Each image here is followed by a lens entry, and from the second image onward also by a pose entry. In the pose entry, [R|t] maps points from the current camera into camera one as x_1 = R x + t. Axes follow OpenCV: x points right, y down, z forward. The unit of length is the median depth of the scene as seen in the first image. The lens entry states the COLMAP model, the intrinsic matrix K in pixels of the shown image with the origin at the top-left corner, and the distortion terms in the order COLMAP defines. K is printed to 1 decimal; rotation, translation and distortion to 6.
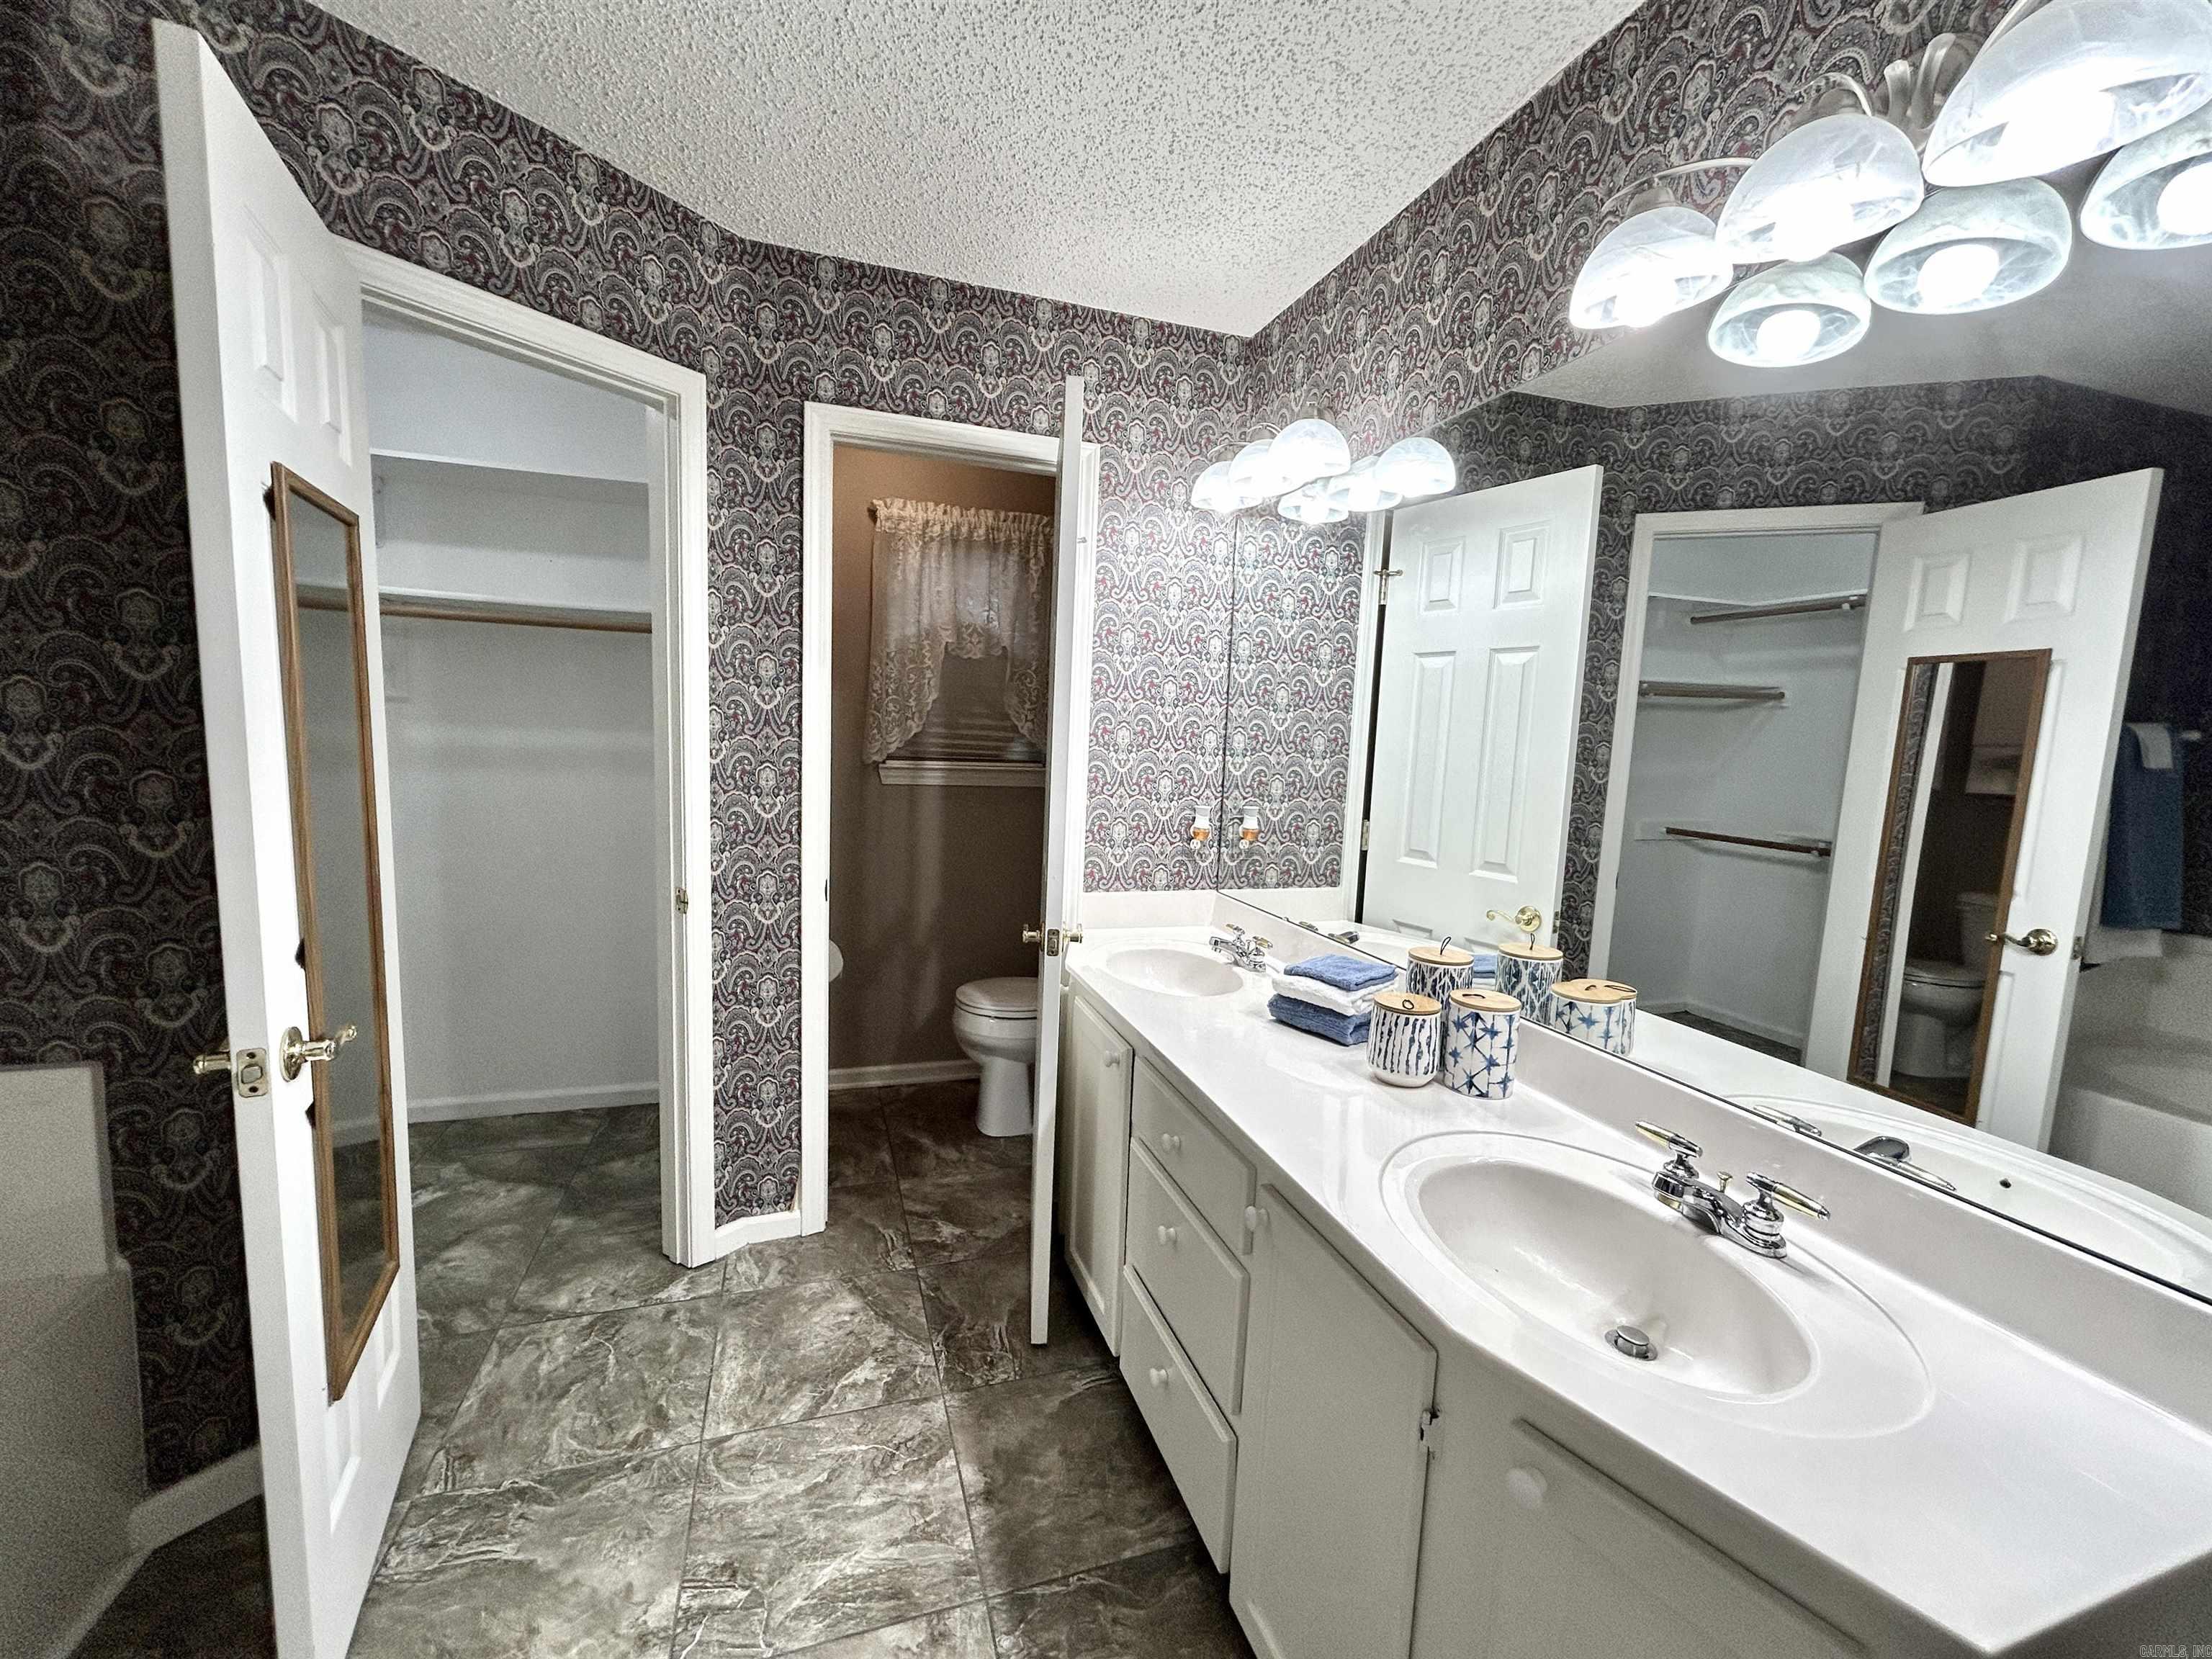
lens RADIAL K [[896.3, 0, 1105.0], [0, 896.3, 833.3], [0, 0, 1]] dist [-0.001205, 0.000585]
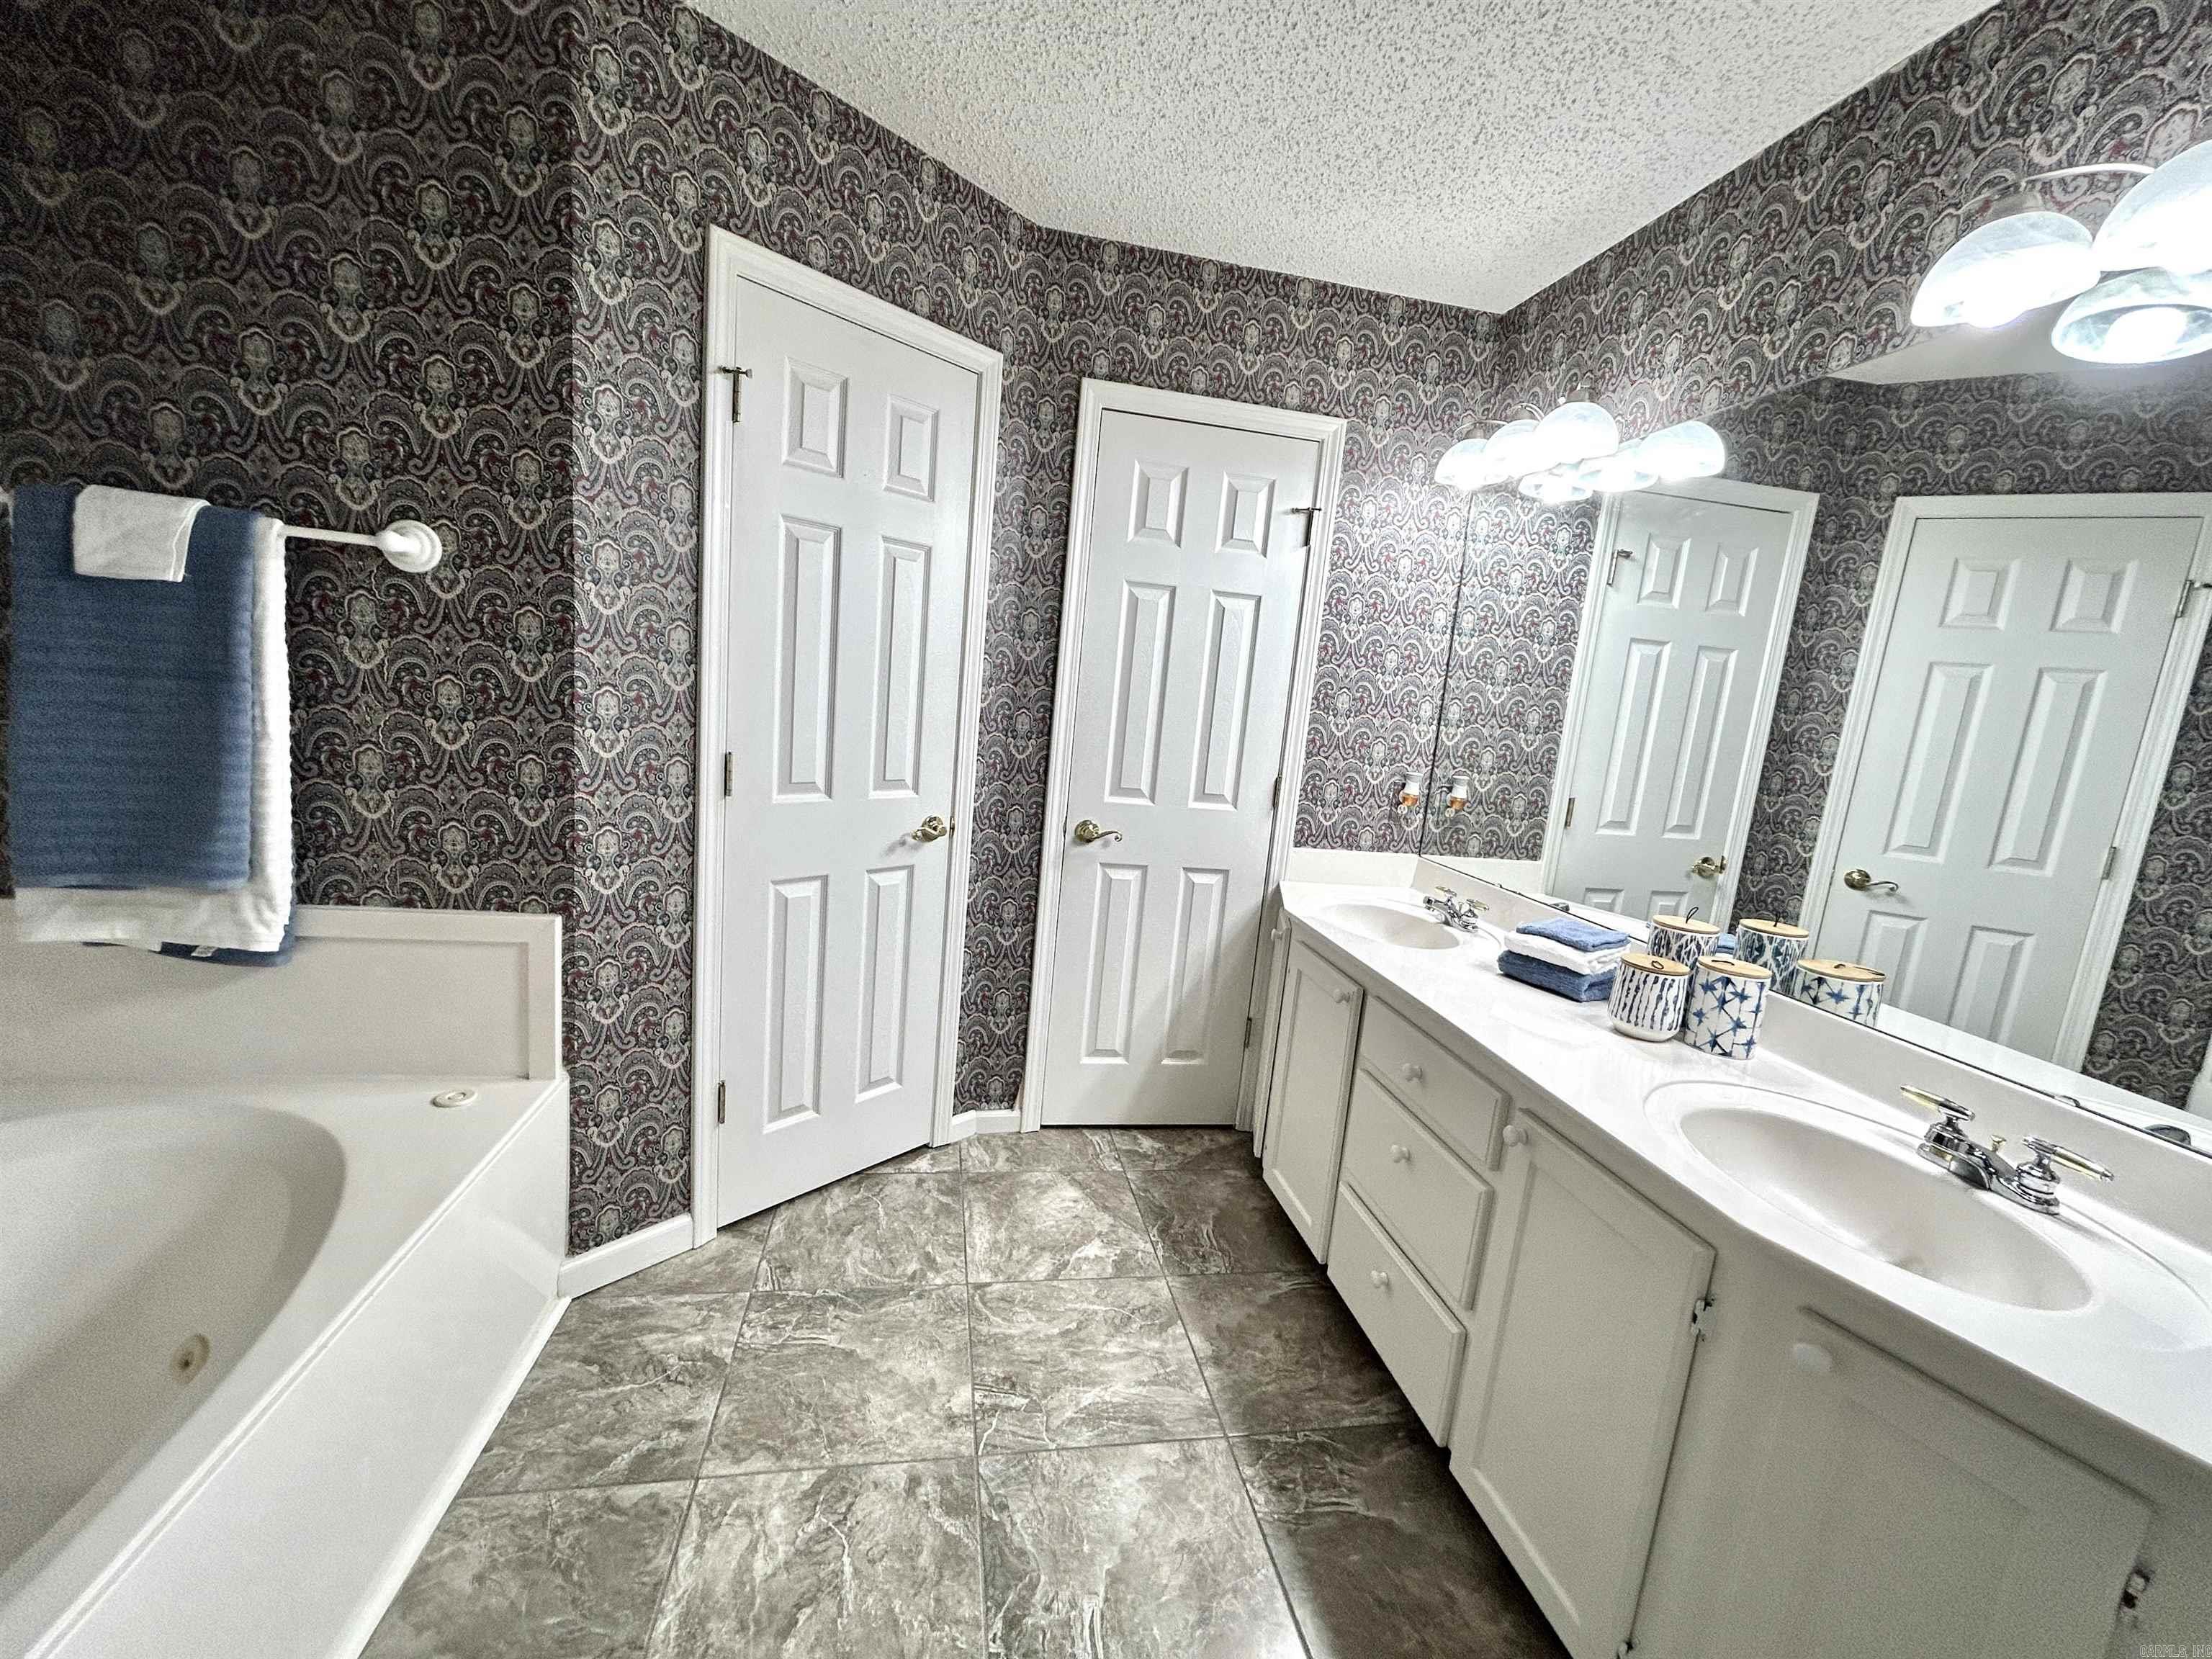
lens RADIAL K [[896.3, 0, 1106.0], [0, 896.3, 832.7], [0, 0, 1]] dist [-0.001205, 0.000585]
pose [[0.989194, 0.070722, -0.128429, -0.164861], [-0.065749, 0.996928, 0.042562, 0.028029], [0.131044, -0.033658, 0.990805, -0.124058]]
